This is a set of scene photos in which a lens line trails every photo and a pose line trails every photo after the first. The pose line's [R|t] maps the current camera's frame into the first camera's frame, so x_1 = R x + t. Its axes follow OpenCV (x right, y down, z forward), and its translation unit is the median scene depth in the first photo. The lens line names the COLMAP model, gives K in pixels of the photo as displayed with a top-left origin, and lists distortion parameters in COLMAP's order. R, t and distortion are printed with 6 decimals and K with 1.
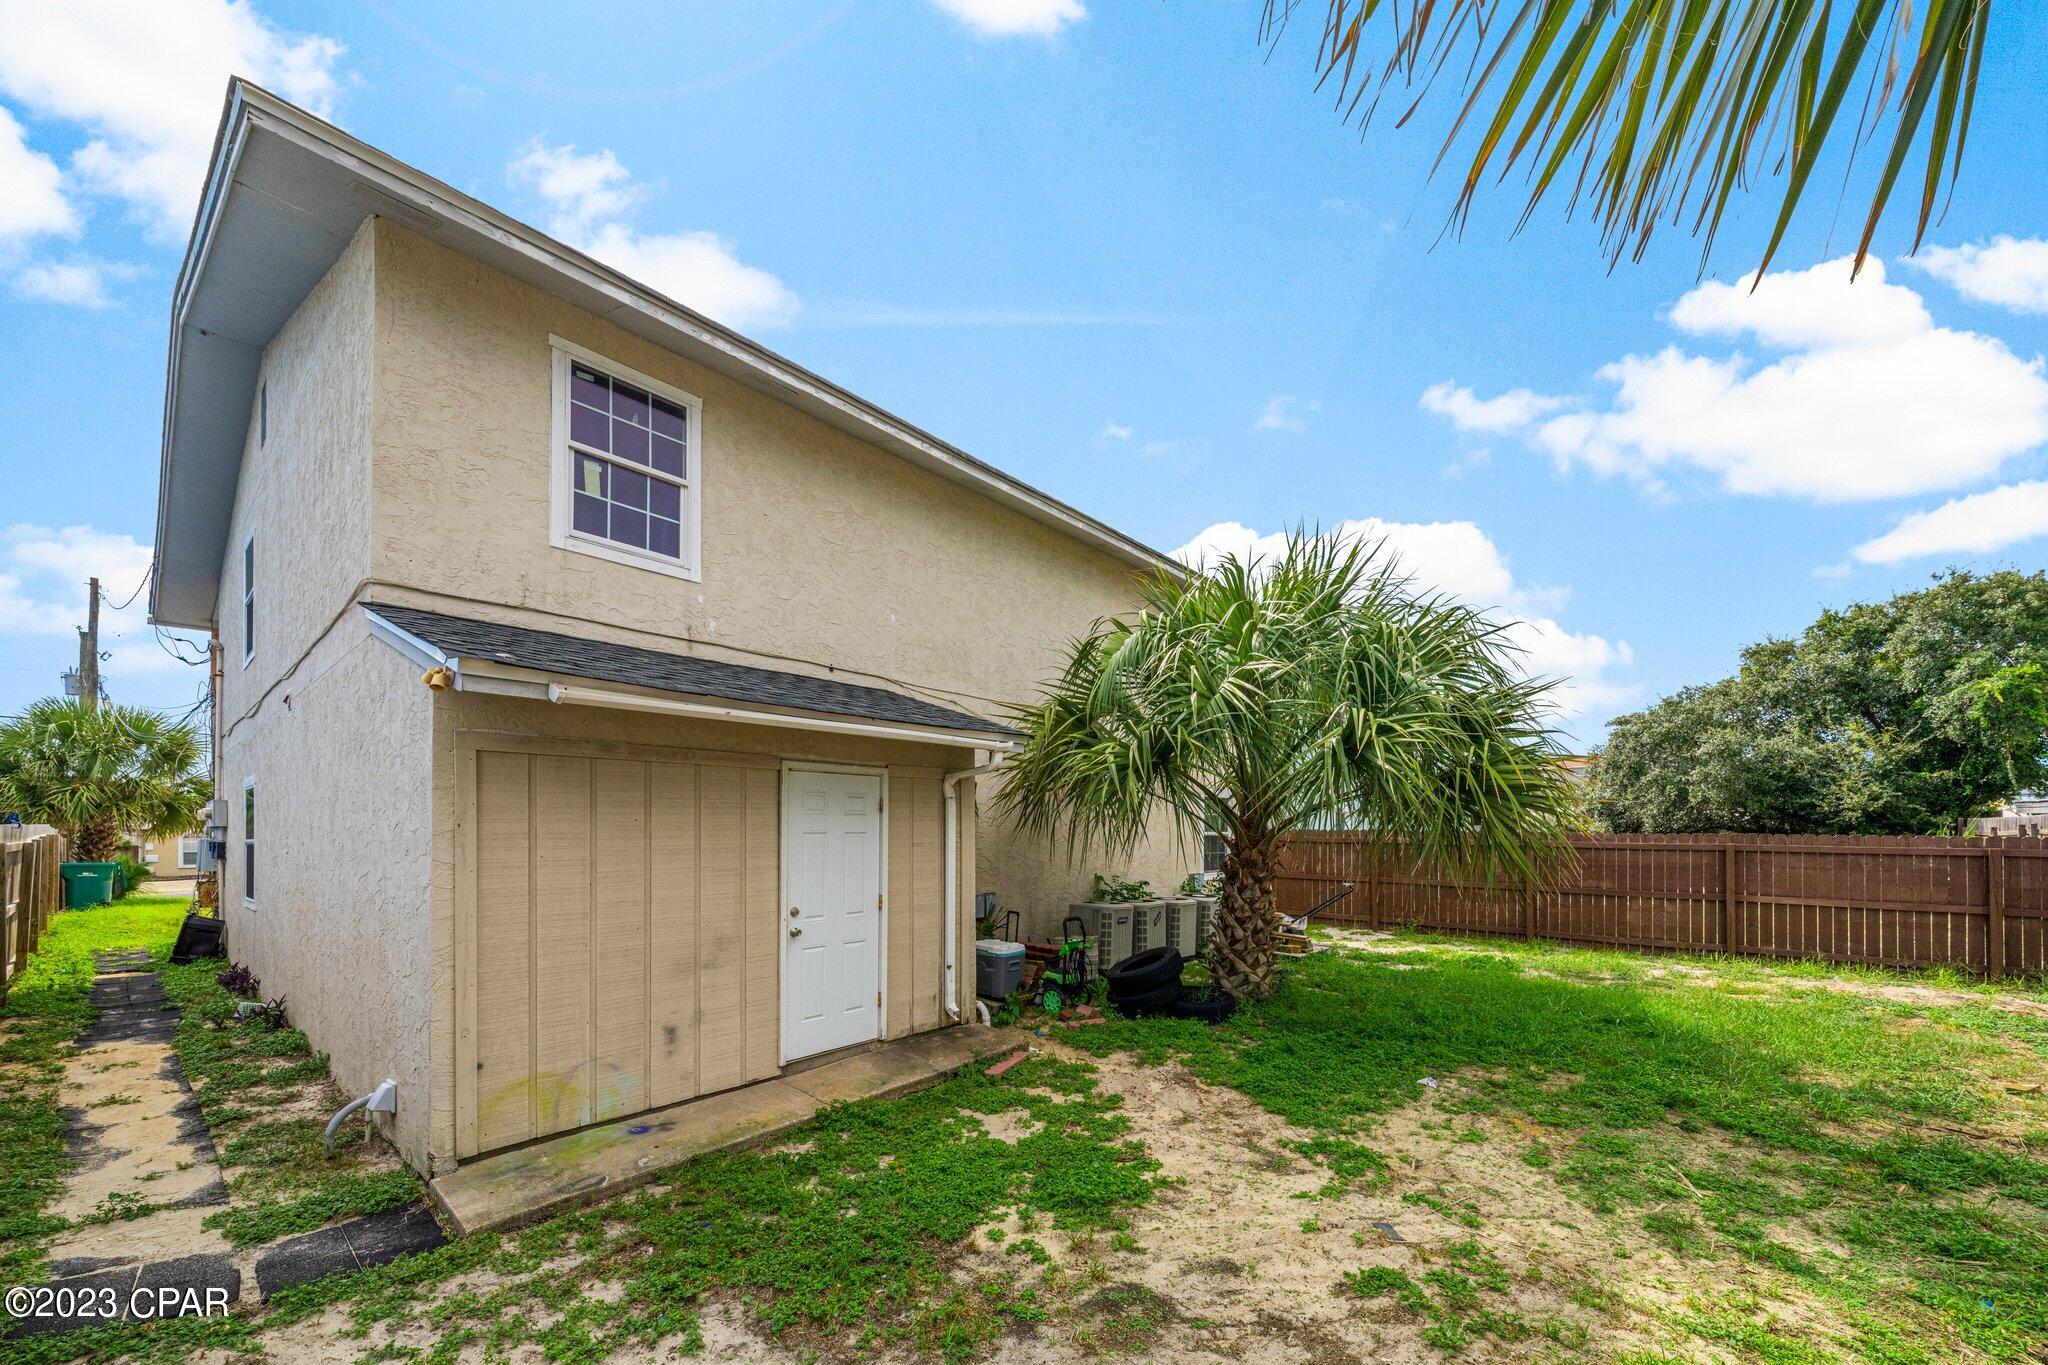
lens RADIAL K [[806.8, 0, 1025.2], [0, 806.8, 834.4], [0, 0, 1]] dist [-0.001529, -0.000074]
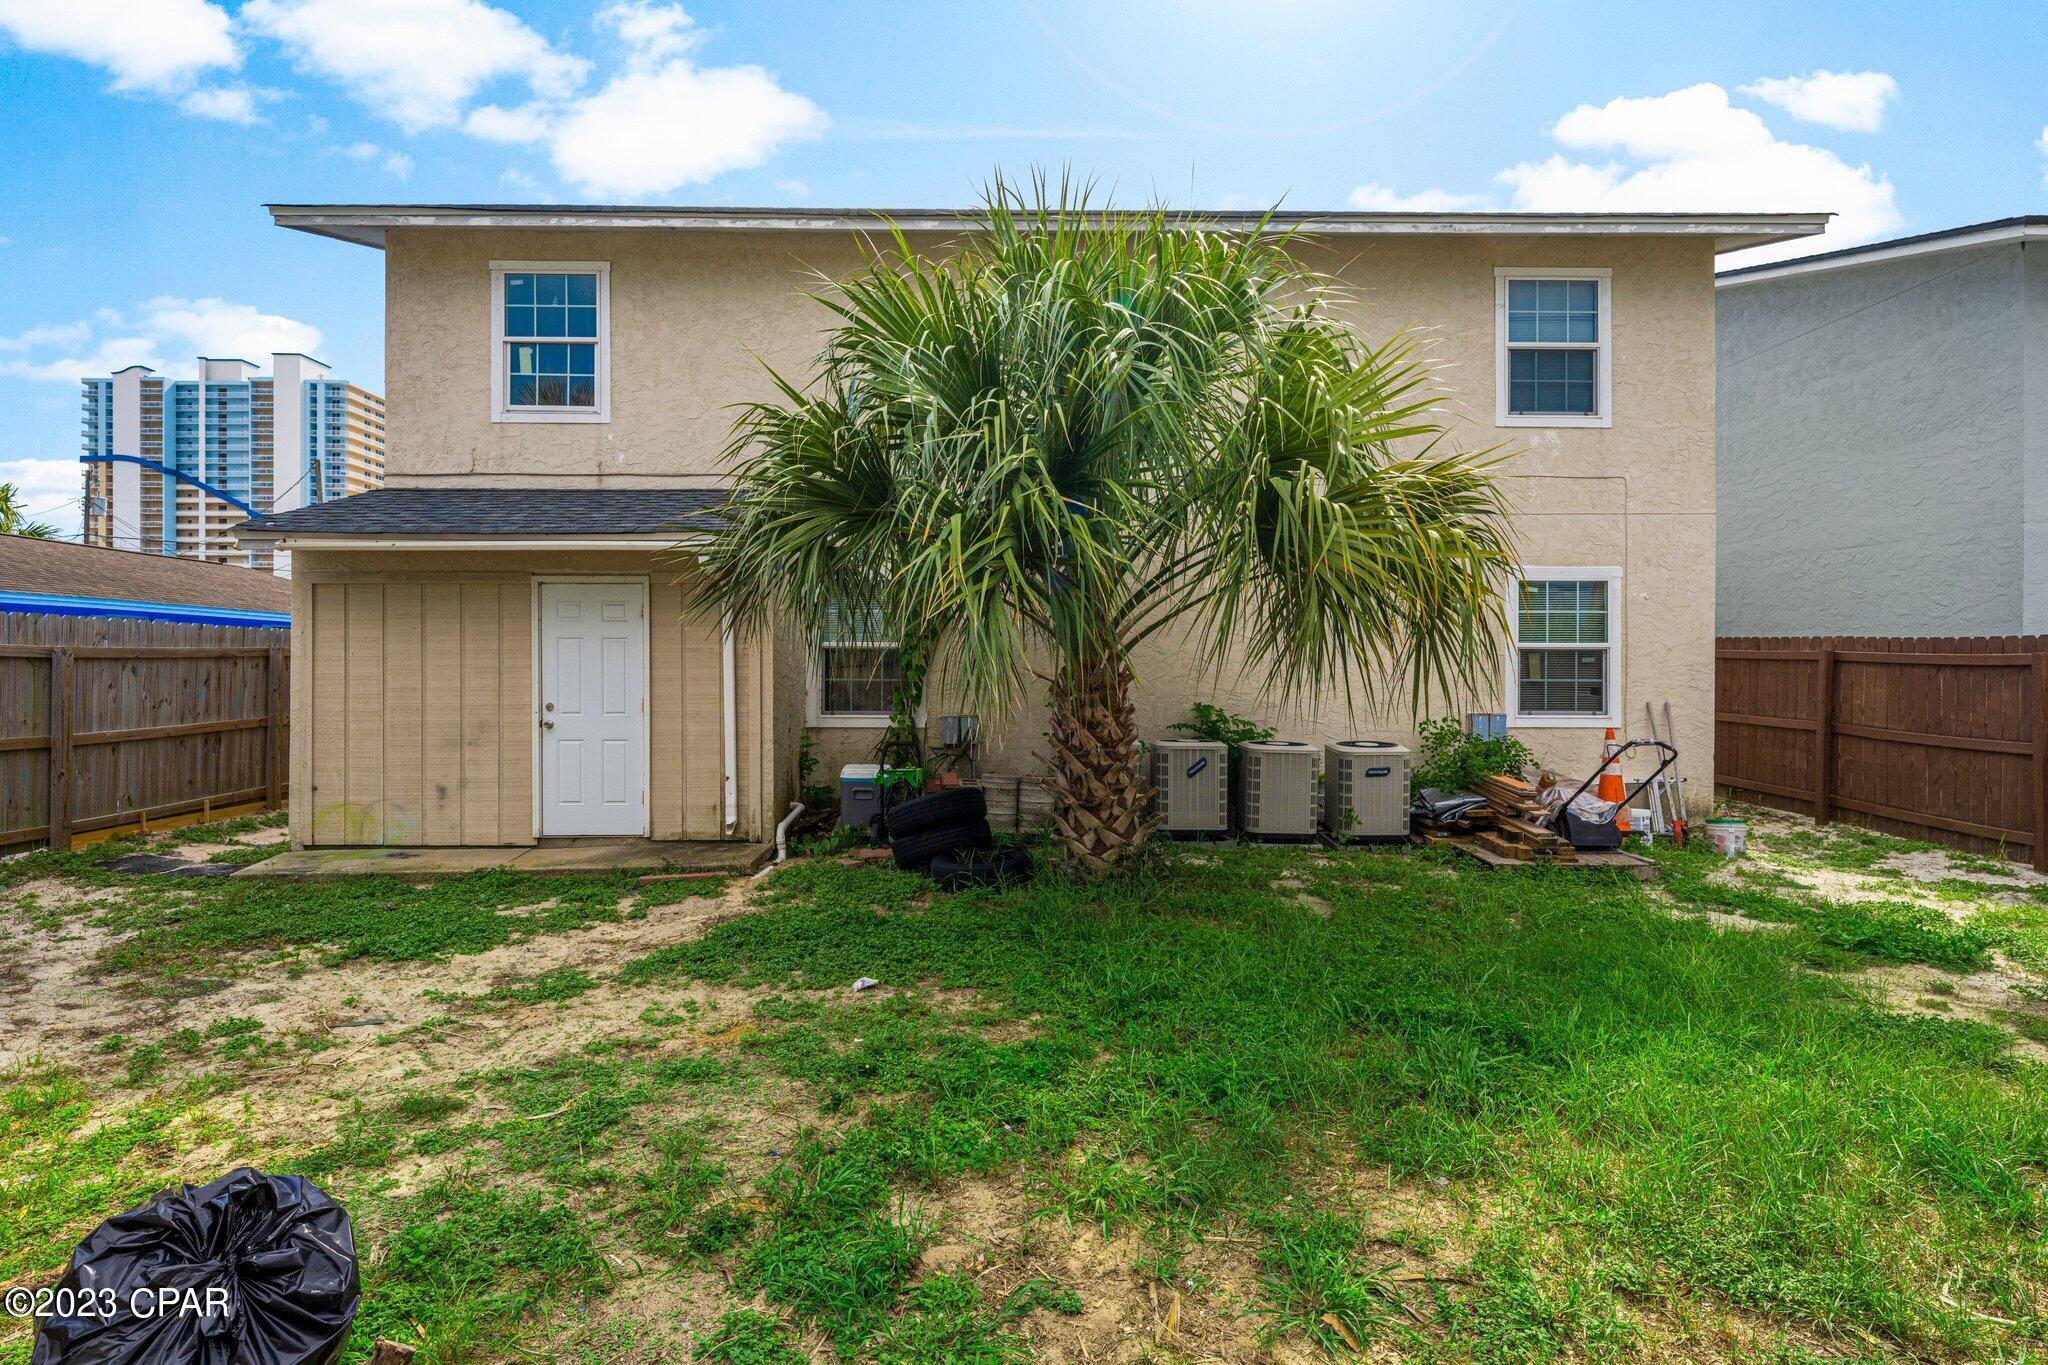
lens RADIAL K [[1094.0, 0, 1024.3], [0, 1094.0, 675.2], [0, 0, 1]] dist [0.002982, -0.000521]
pose [[0.644336, 0.009704, -0.764681, 1.323353], [-0.004237, 0.999949, 0.009120, 0.033624], [0.764731, -0.002636, 0.644344, 0.506114]]
